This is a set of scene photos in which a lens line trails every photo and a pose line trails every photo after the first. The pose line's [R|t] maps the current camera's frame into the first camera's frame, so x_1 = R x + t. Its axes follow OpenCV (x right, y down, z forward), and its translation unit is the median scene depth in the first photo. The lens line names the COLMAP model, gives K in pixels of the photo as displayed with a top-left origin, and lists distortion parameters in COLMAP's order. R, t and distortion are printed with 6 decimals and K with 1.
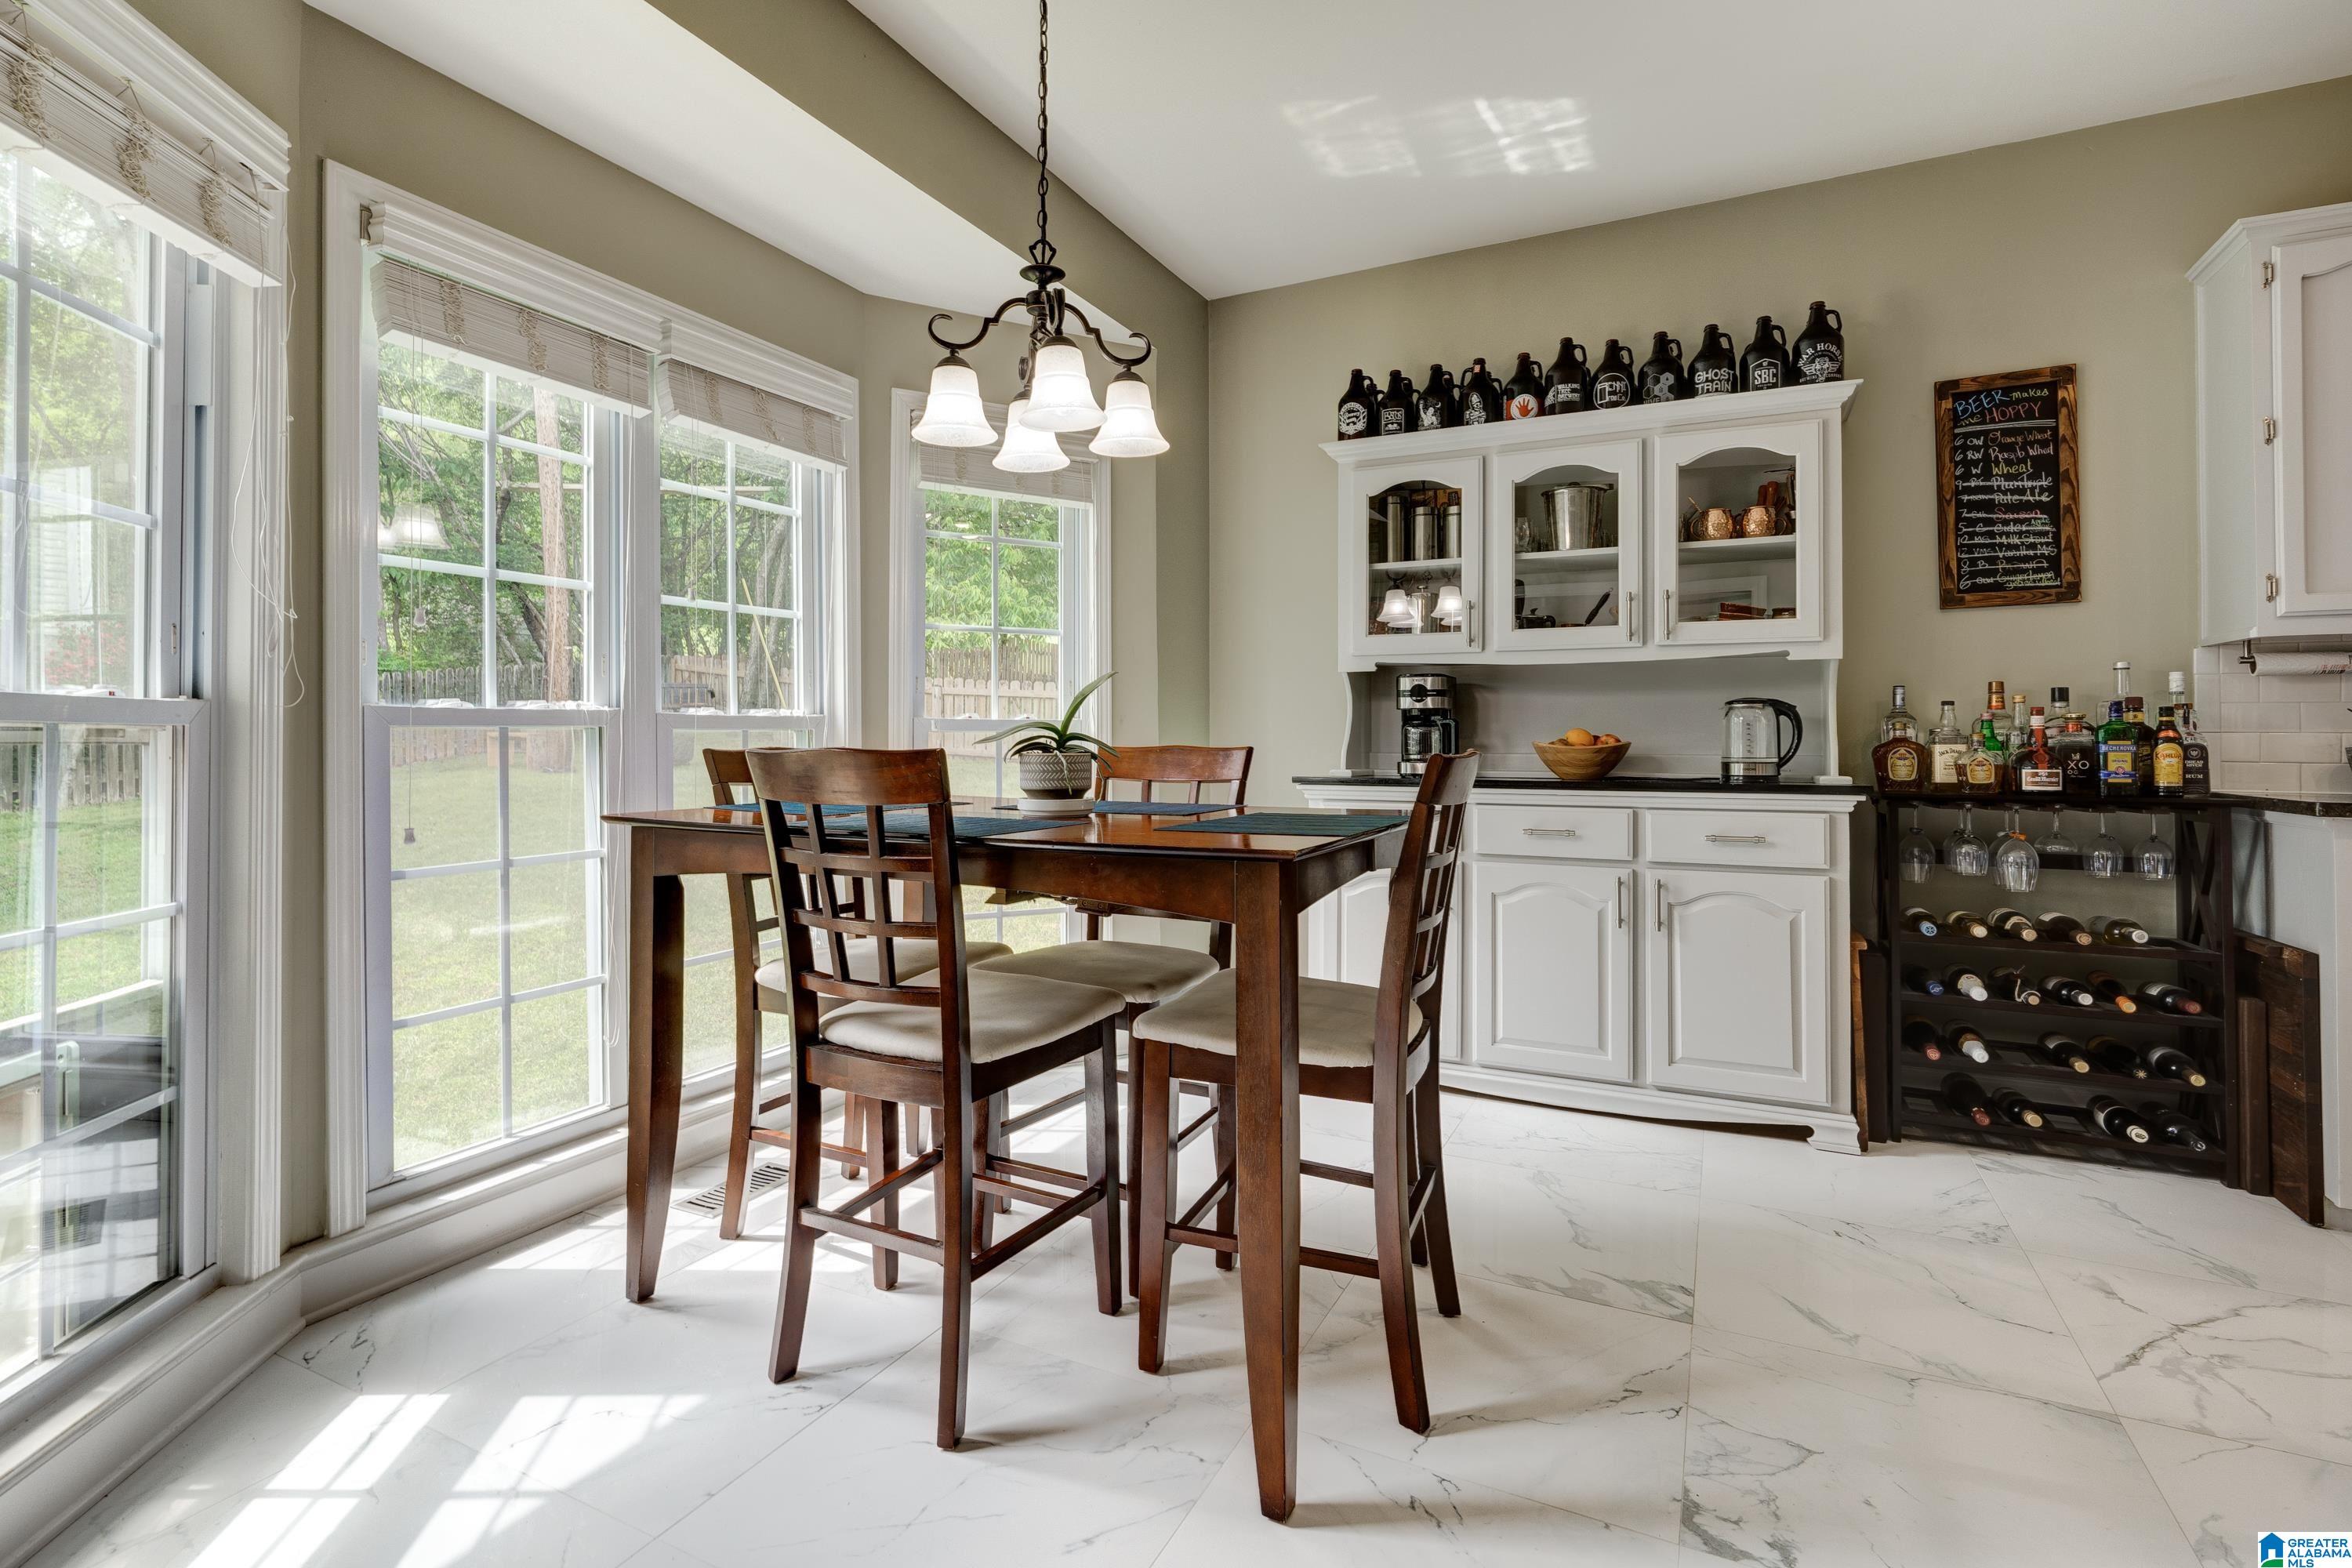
lens RADIAL K [[1114.9, 0, 1182.1], [0, 1114.9, 734.0], [0, 0, 1]] dist [-0.002750, -0.000365]
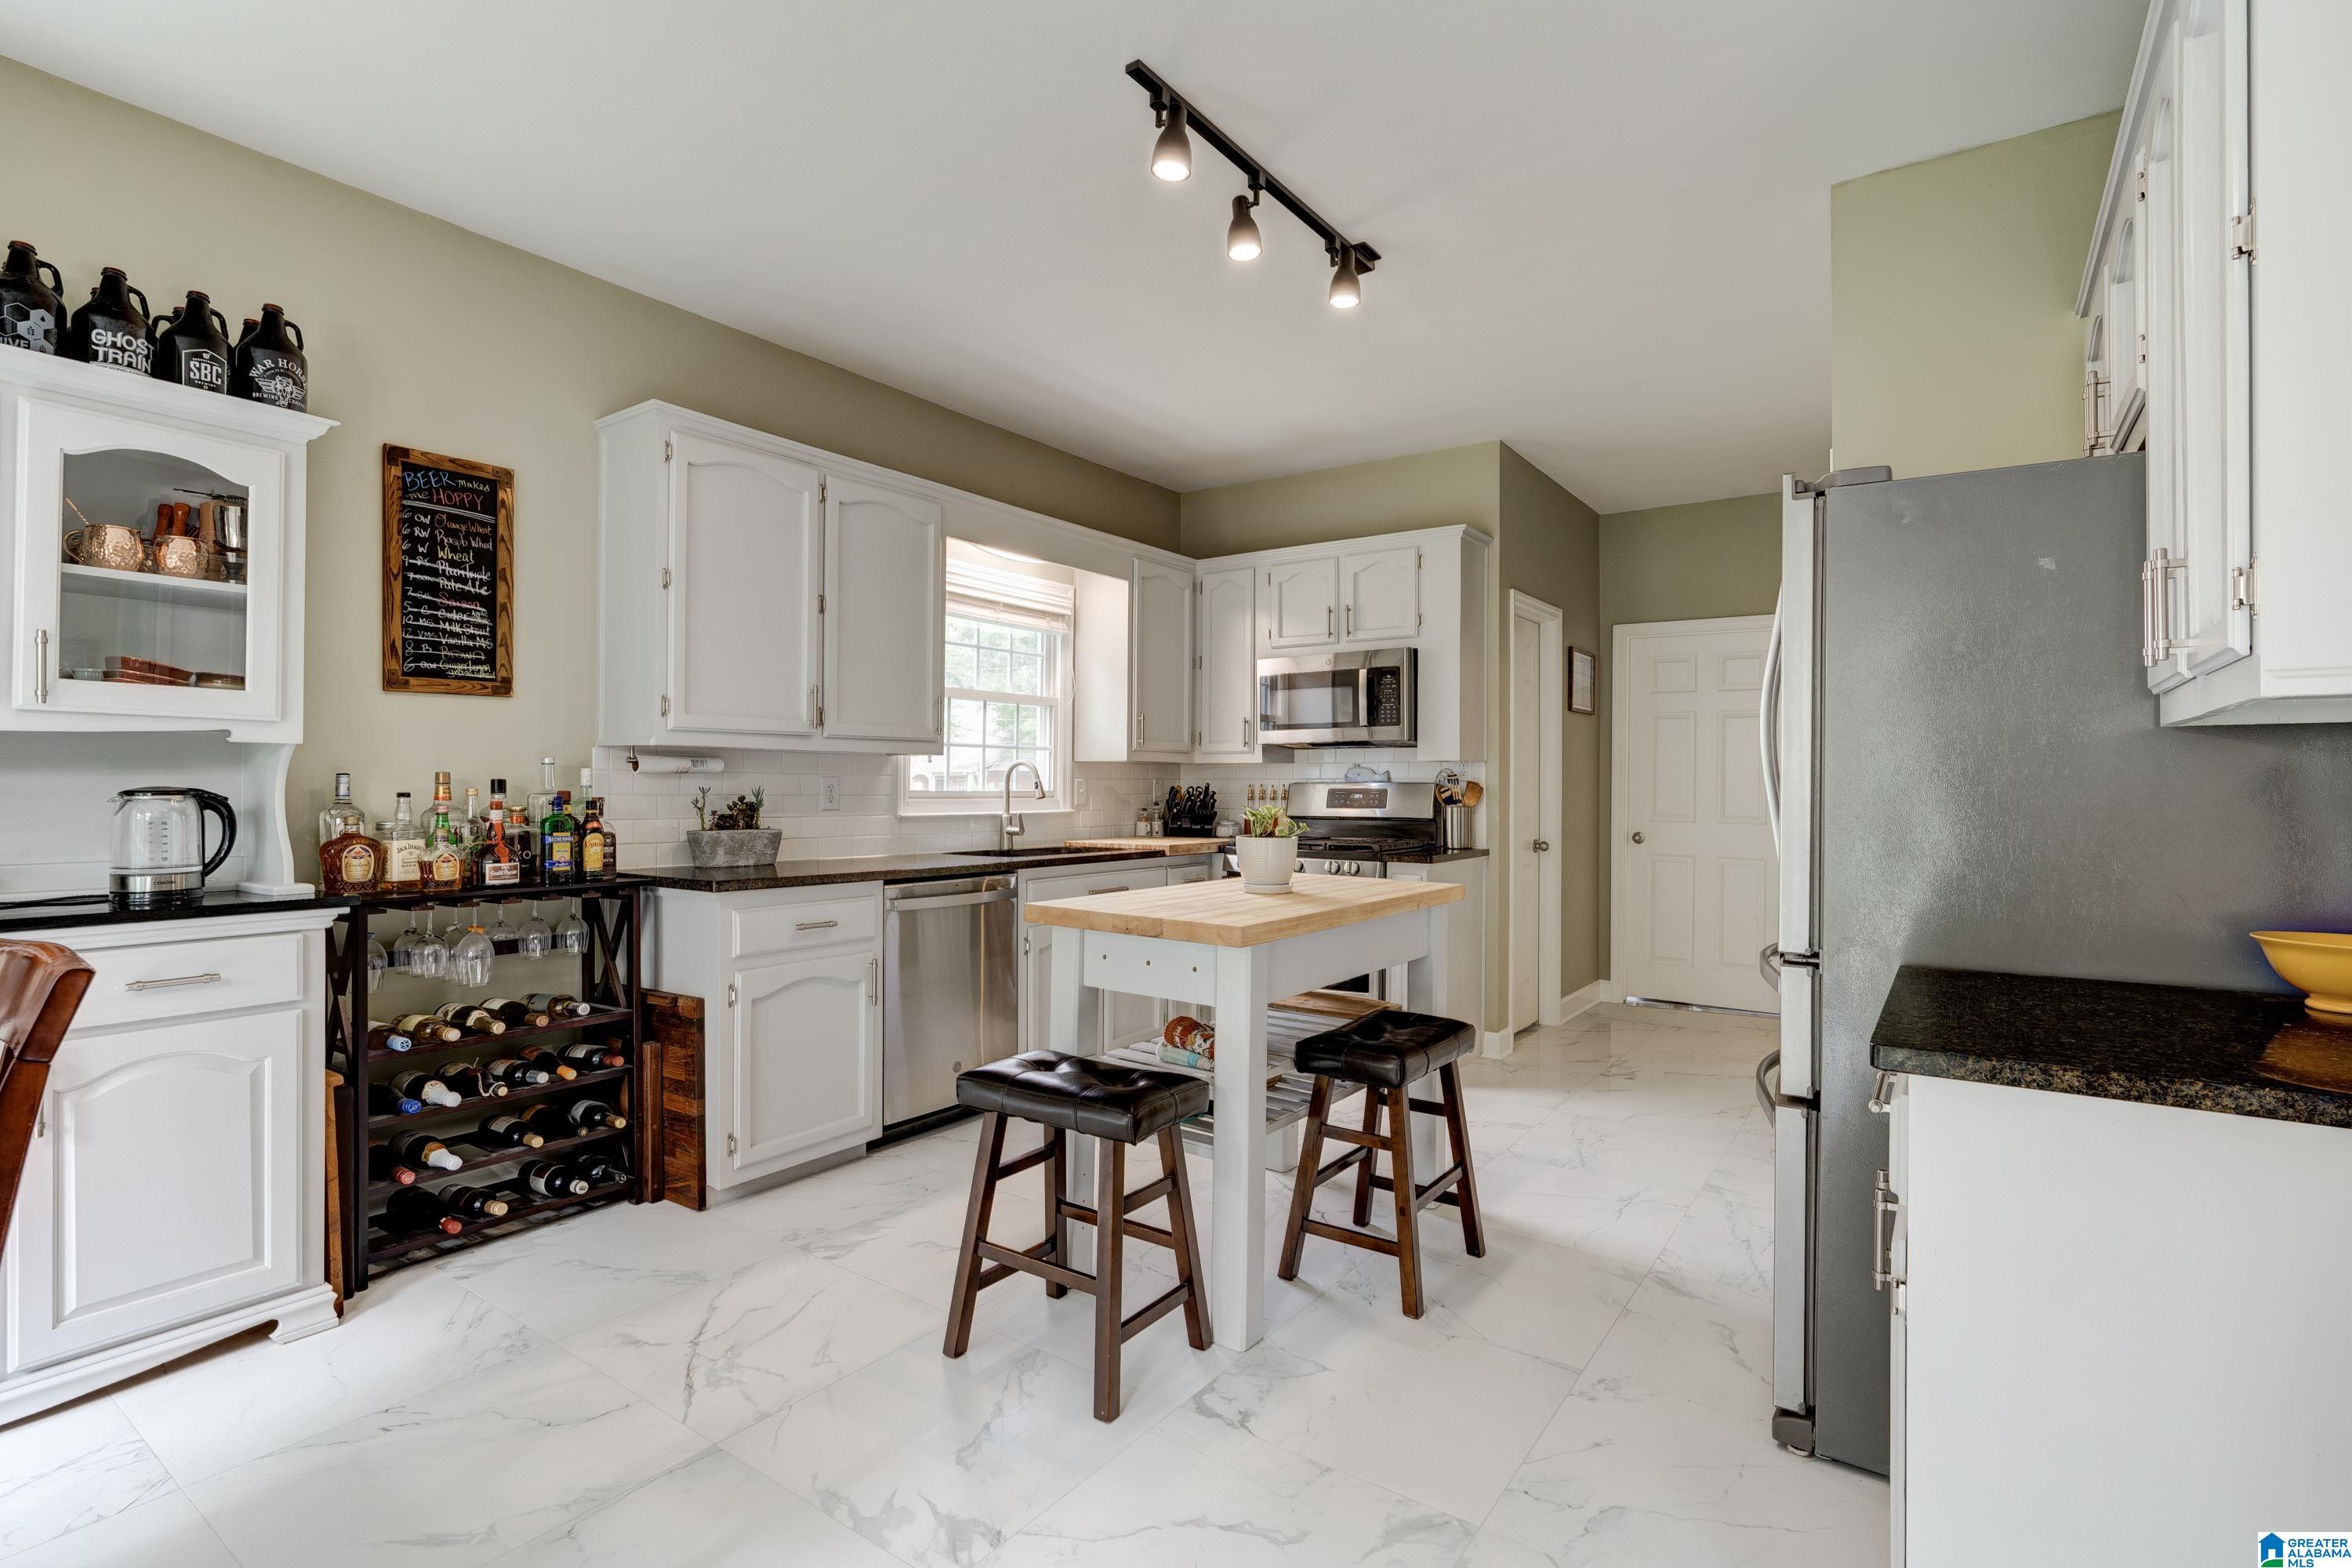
lens RADIAL K [[1128.1, 0, 1176.9], [0, 1128.1, 765.7], [0, 0, 1]] dist [-0.002769, 0.000962]
pose [[0.136480, 0.010048, 0.990592, -0.159974], [-0.020269, 0.999768, -0.007349, -0.058185], [-0.990435, -0.019076, 0.136652, 0.227453]]
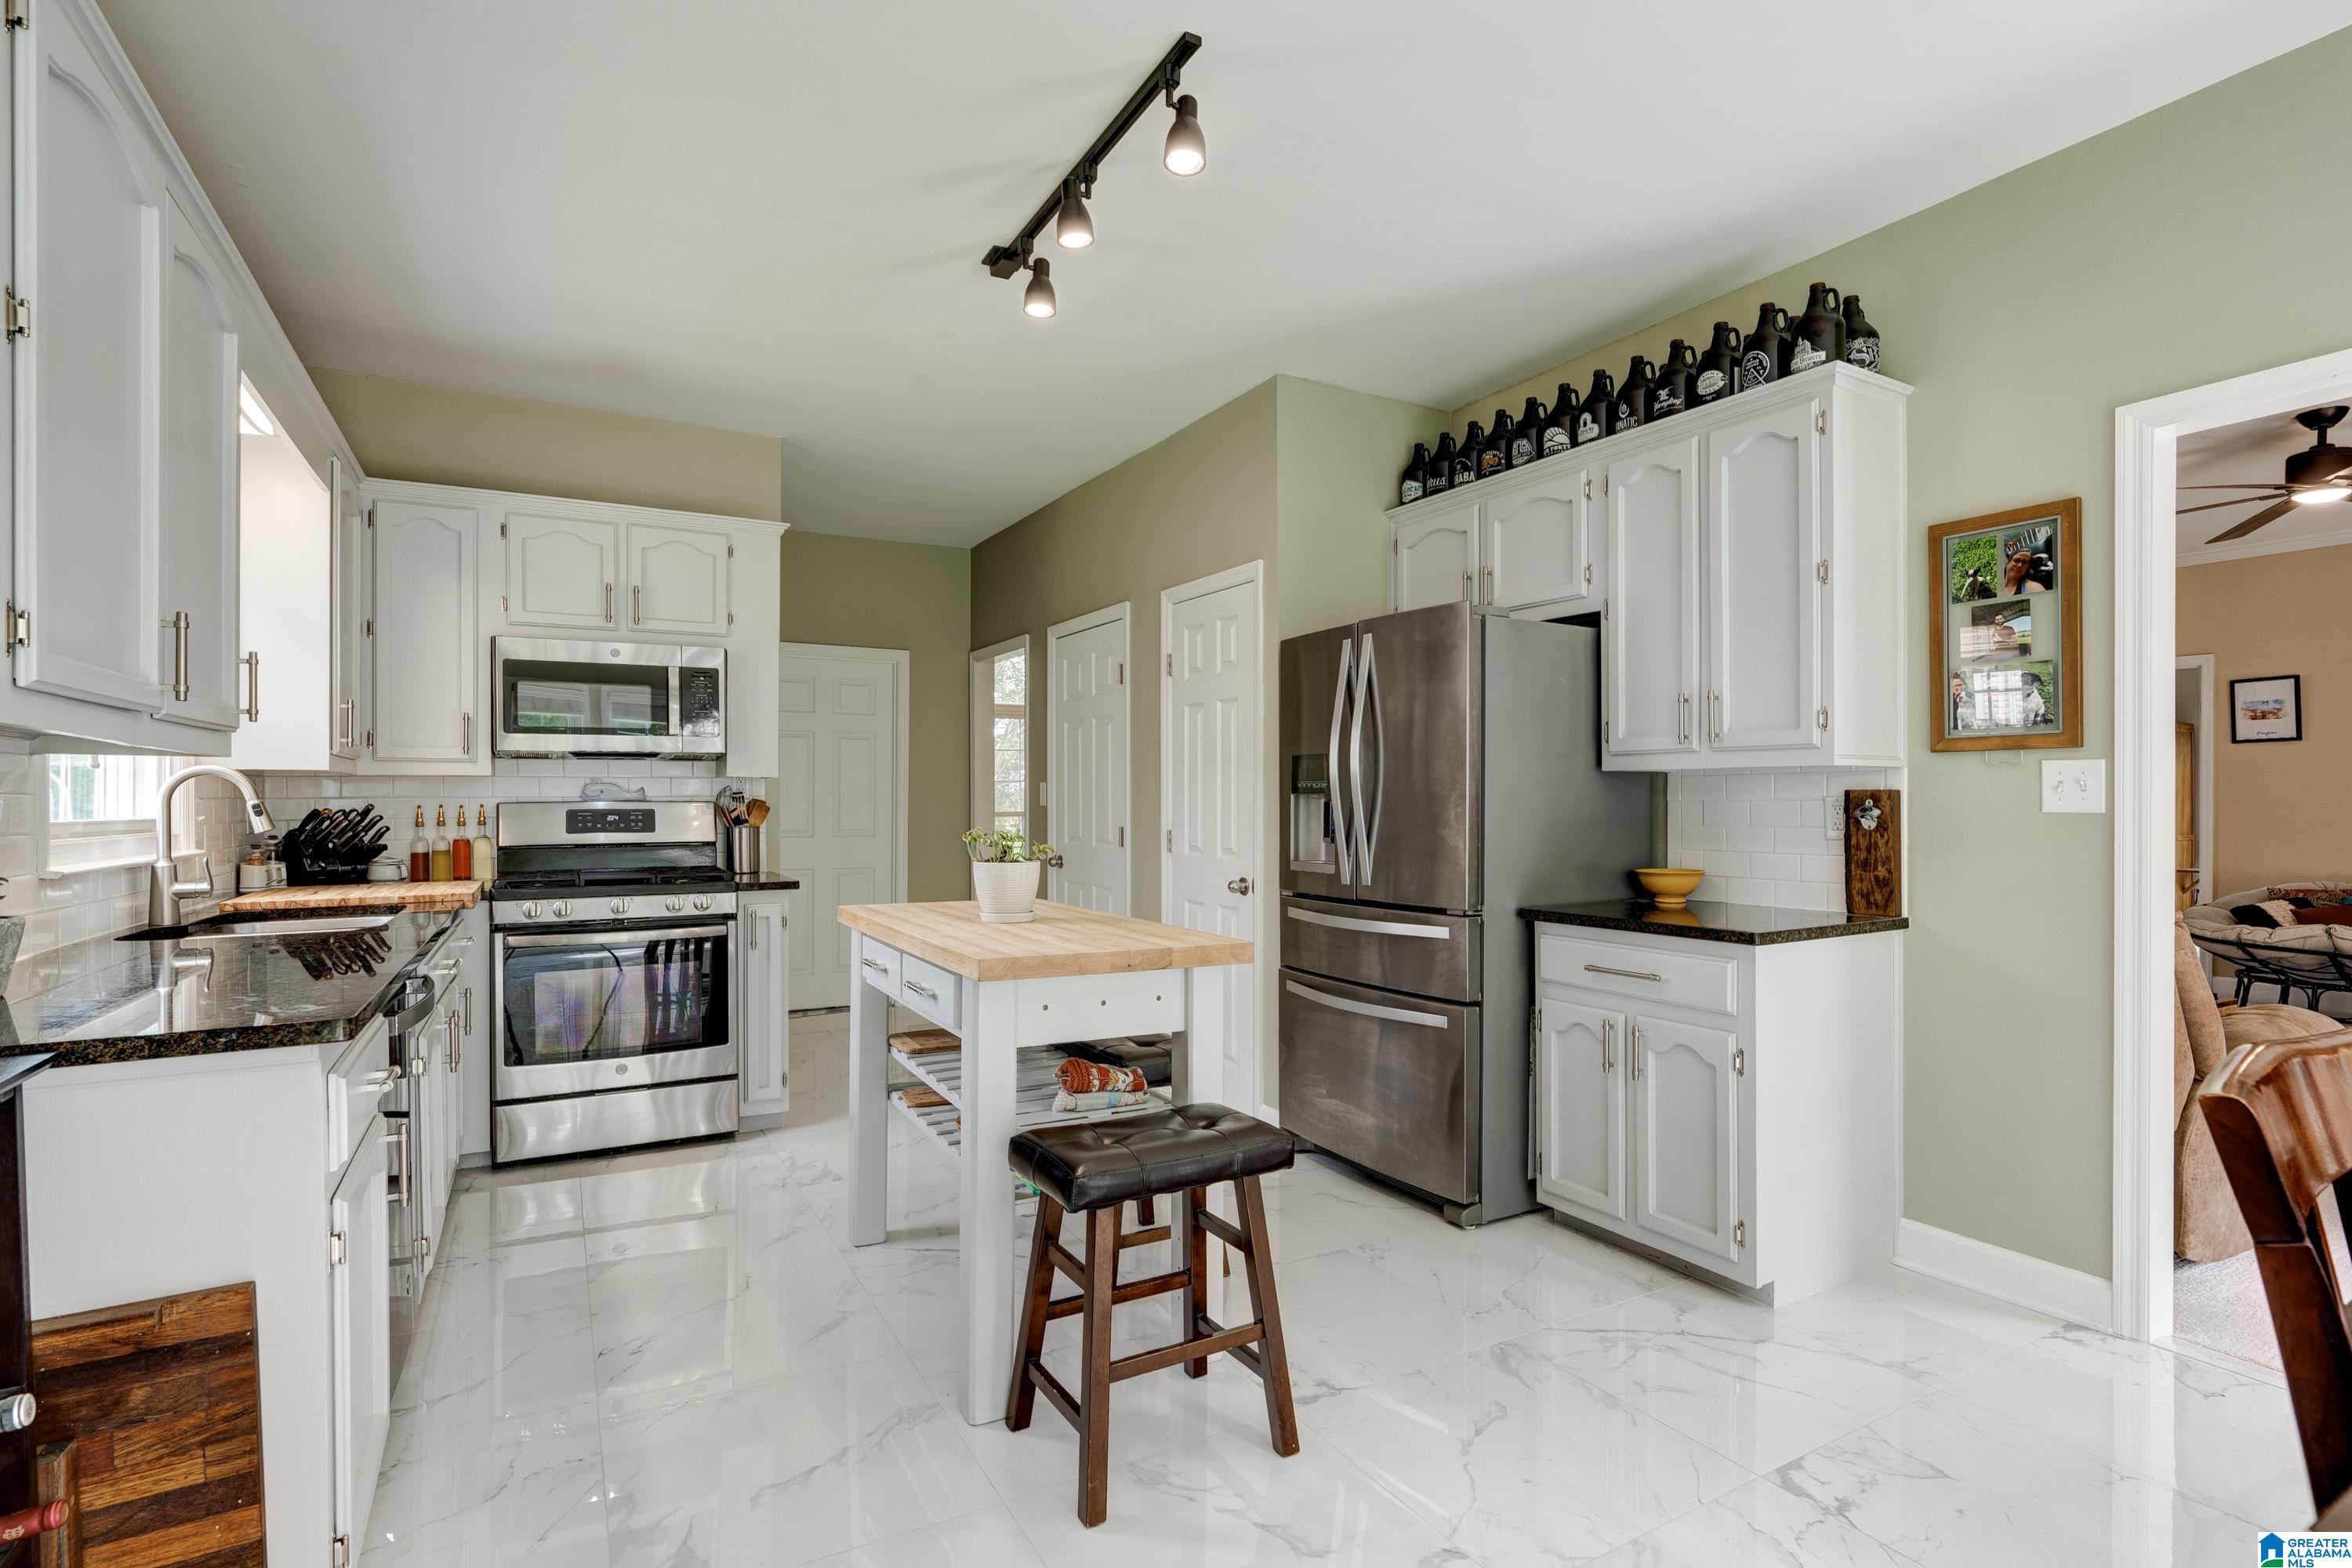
lens RADIAL K [[1118.4, 0, 1179.6], [0, 1118.4, 792.3], [0, 0, 1]] dist [0.002306, 0.000695]
pose [[-0.839749, -0.000936, 0.542973, 0.222347], [-0.012172, 0.999780, -0.017102, -0.046881], [-0.542838, -0.020970, -0.839576, 0.986514]]
